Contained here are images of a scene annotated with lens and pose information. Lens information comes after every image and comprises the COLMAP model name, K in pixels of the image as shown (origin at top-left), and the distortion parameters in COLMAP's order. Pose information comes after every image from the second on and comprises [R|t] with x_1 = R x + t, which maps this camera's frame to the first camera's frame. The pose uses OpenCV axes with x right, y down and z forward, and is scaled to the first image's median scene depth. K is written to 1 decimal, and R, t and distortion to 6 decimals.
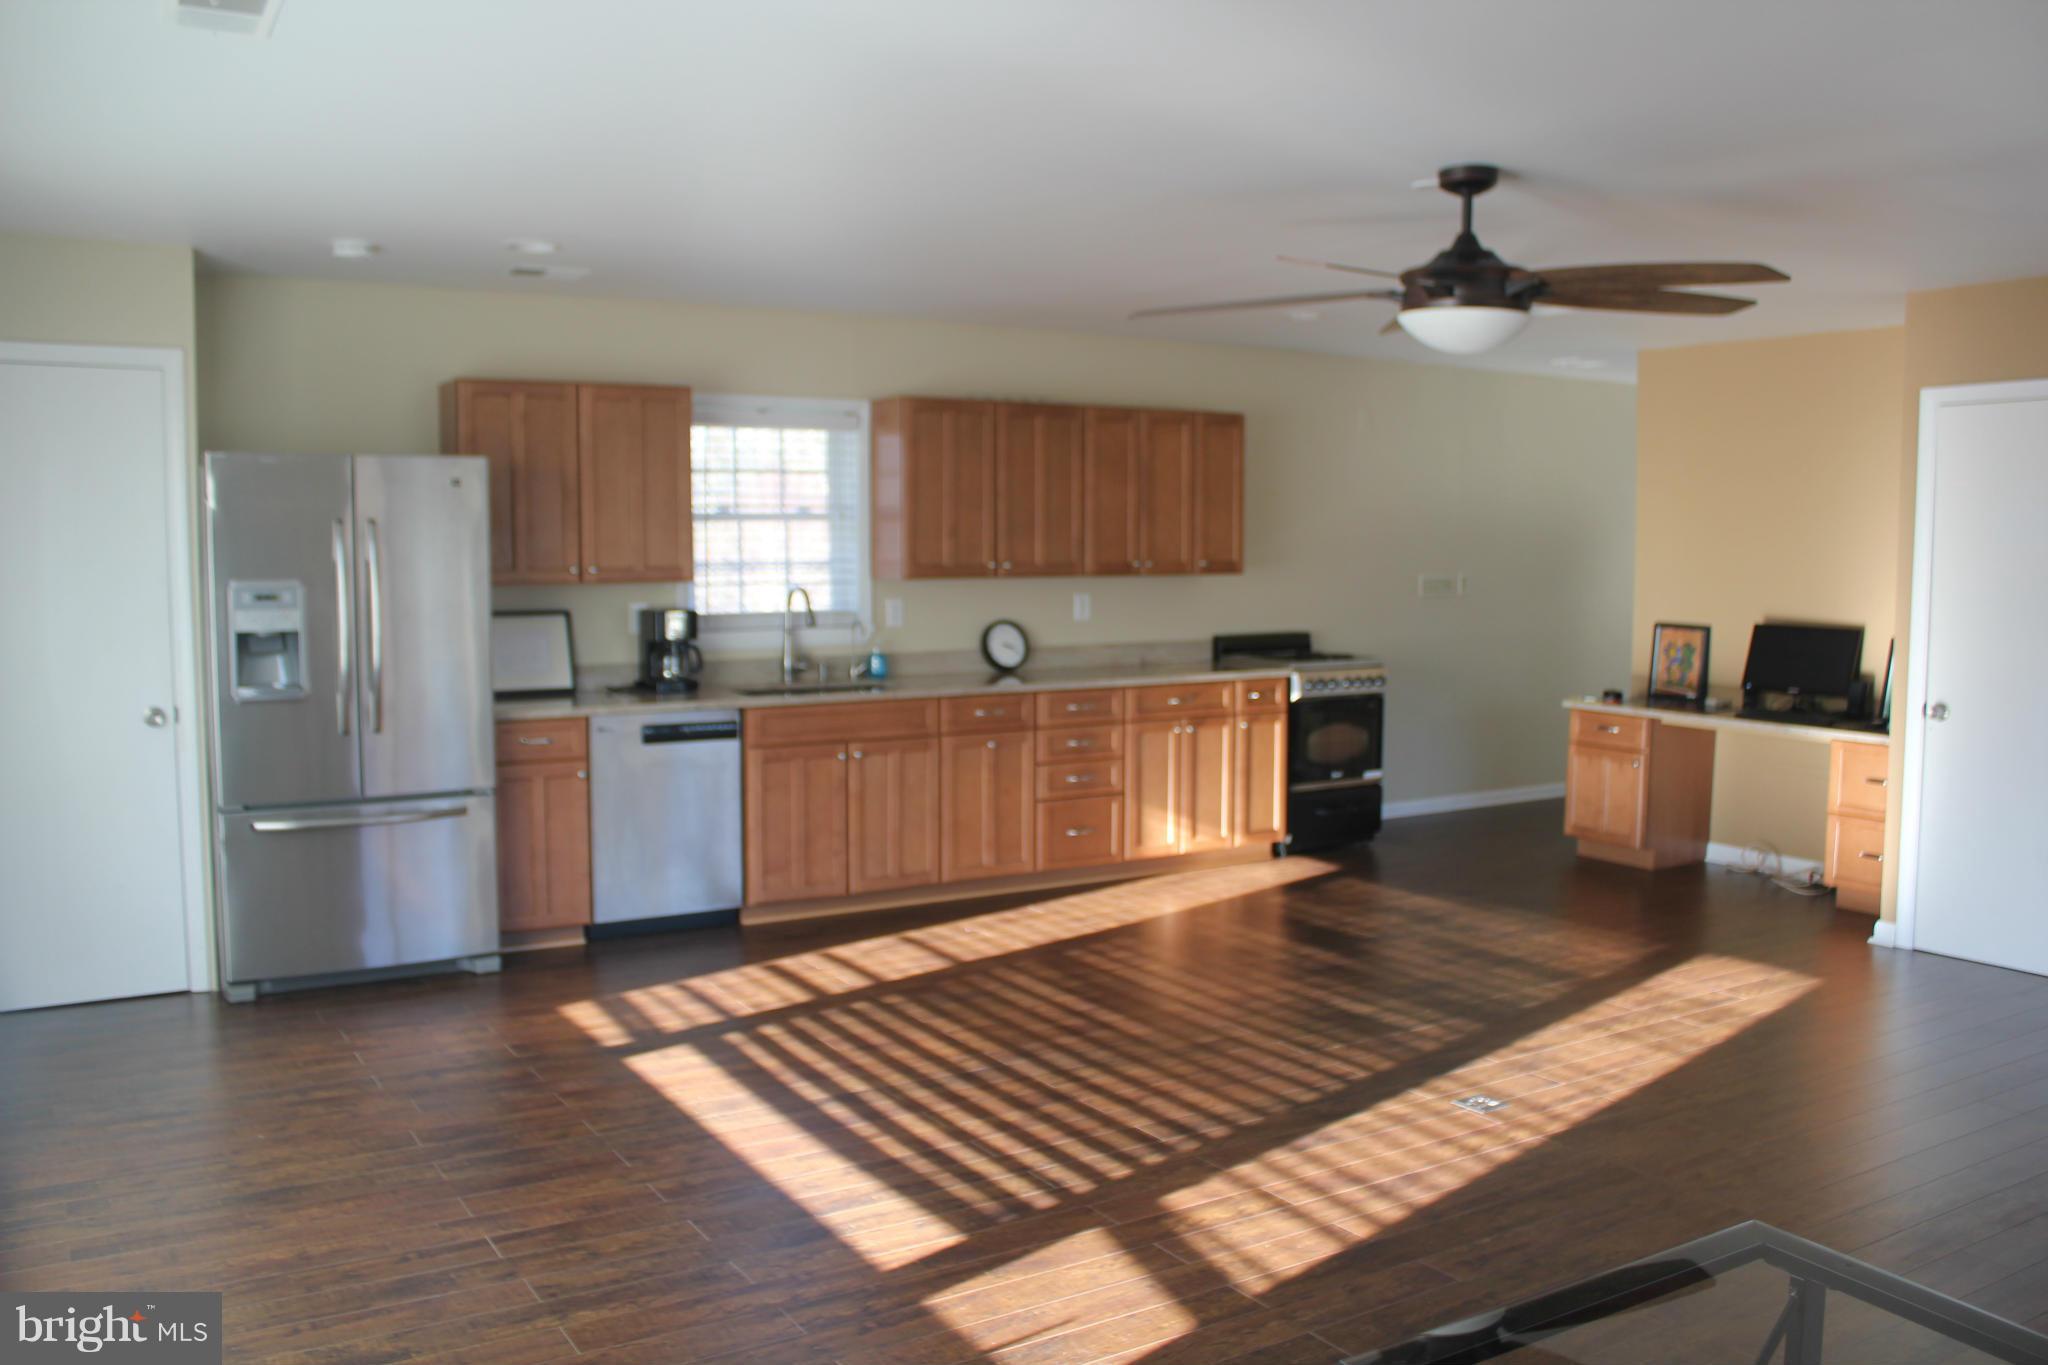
lens RADIAL K [[1709.9, 0, 1050.2], [0, 1709.9, 682.5], [0, 0, 1]] dist [-0.155149, 0.139260]
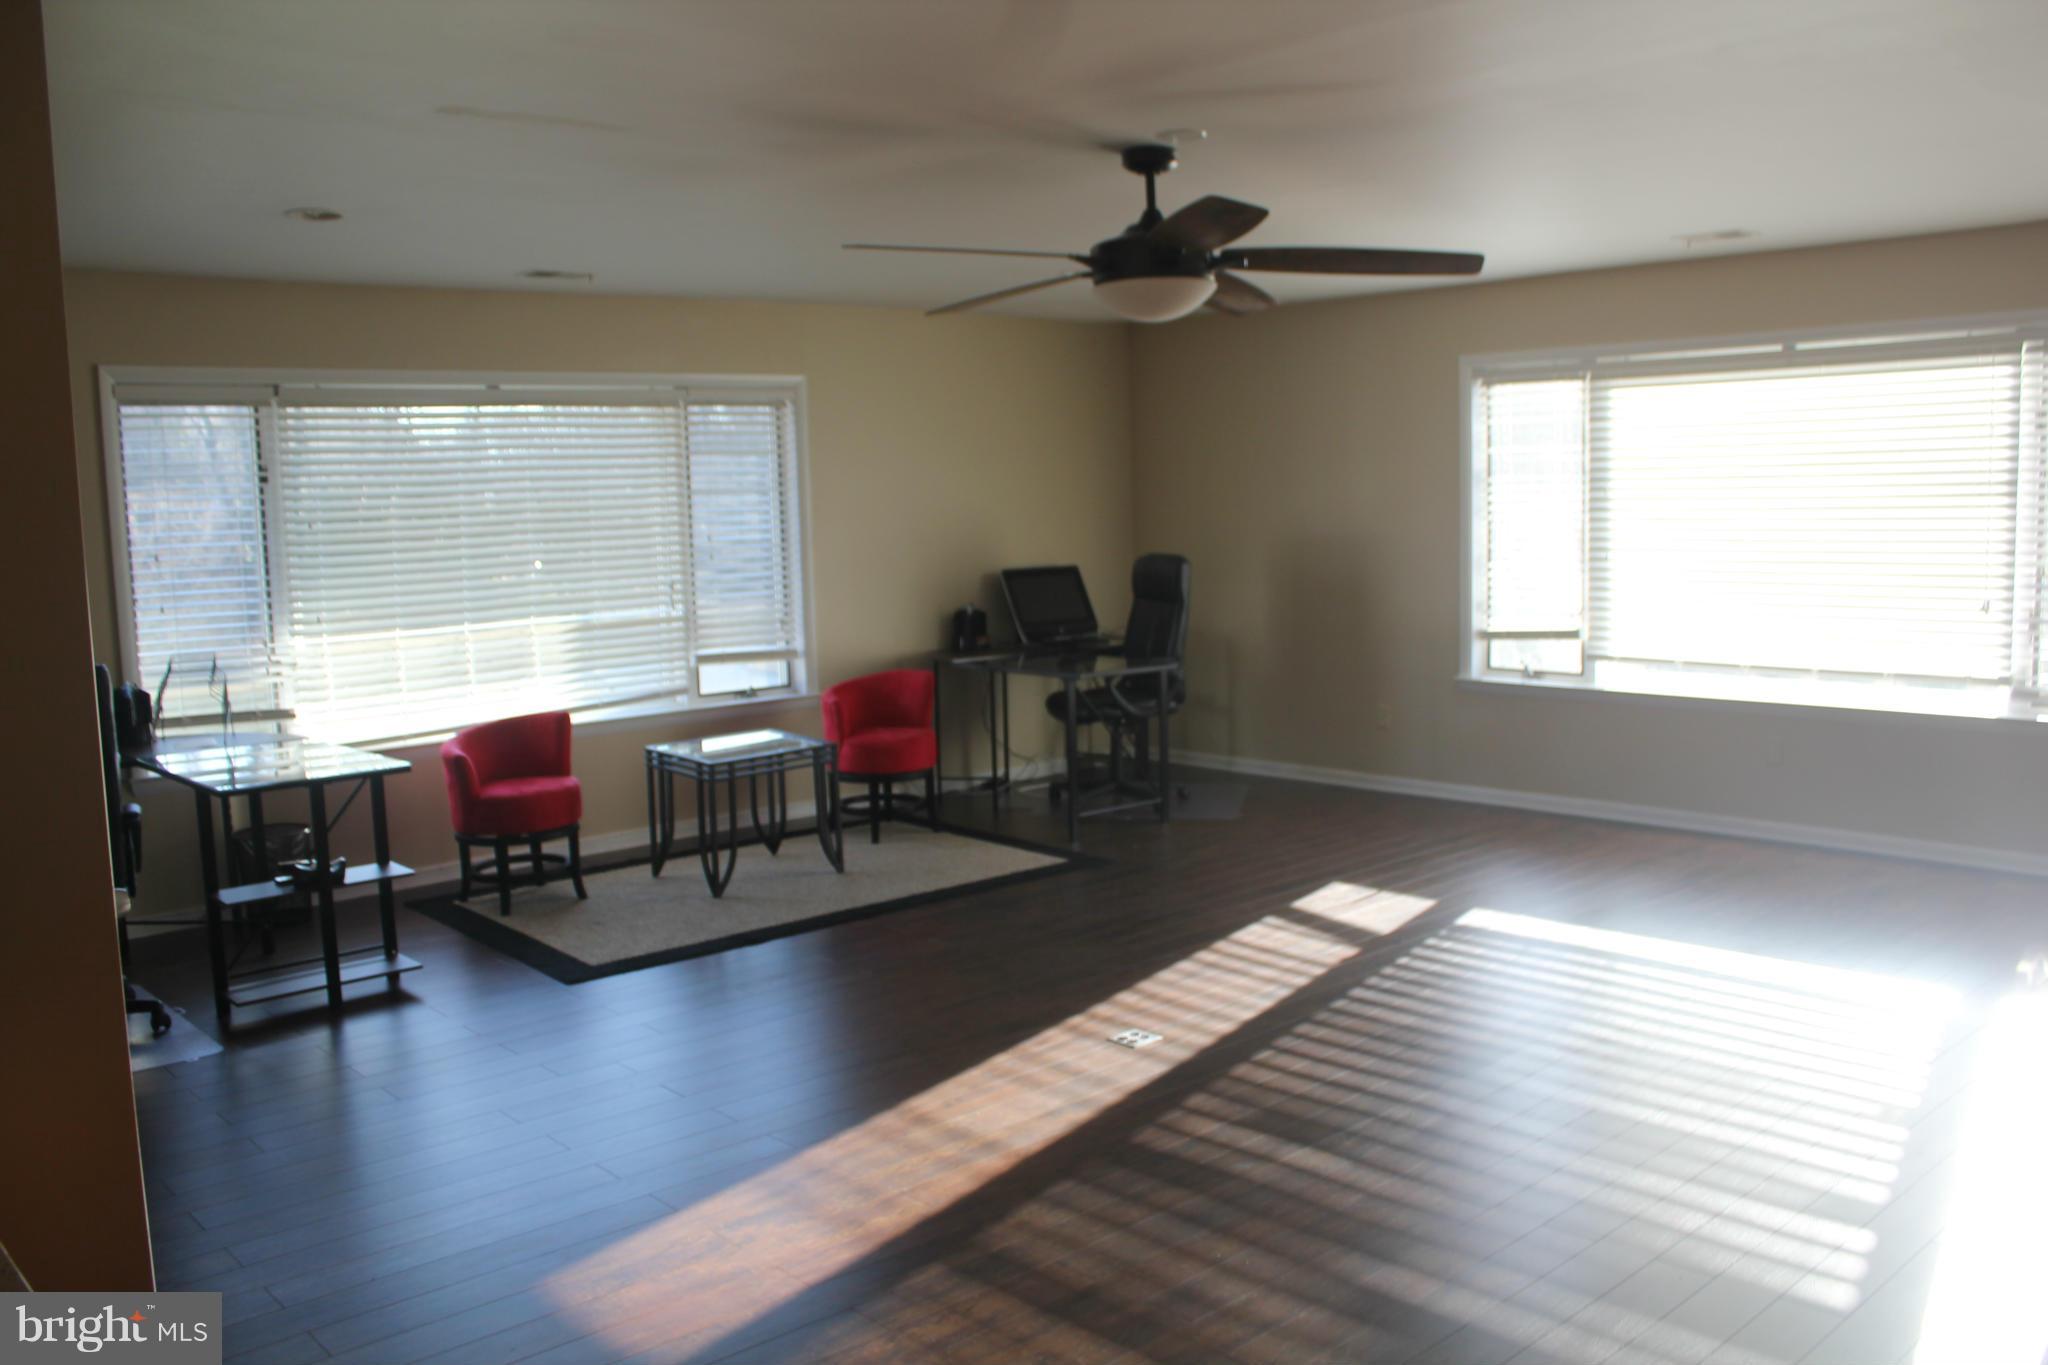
lens RADIAL K [[1709.9, 0, 1050.2], [0, 1709.9, 682.5], [0, 0, 1]] dist [-0.155149, 0.139260]
pose [[-0.983384, 0.039402, -0.177210, 0.512973], [0.006498, 0.983175, 0.182549, -0.166795], [0.181421, 0.178364, -0.967095, 2.062436]]
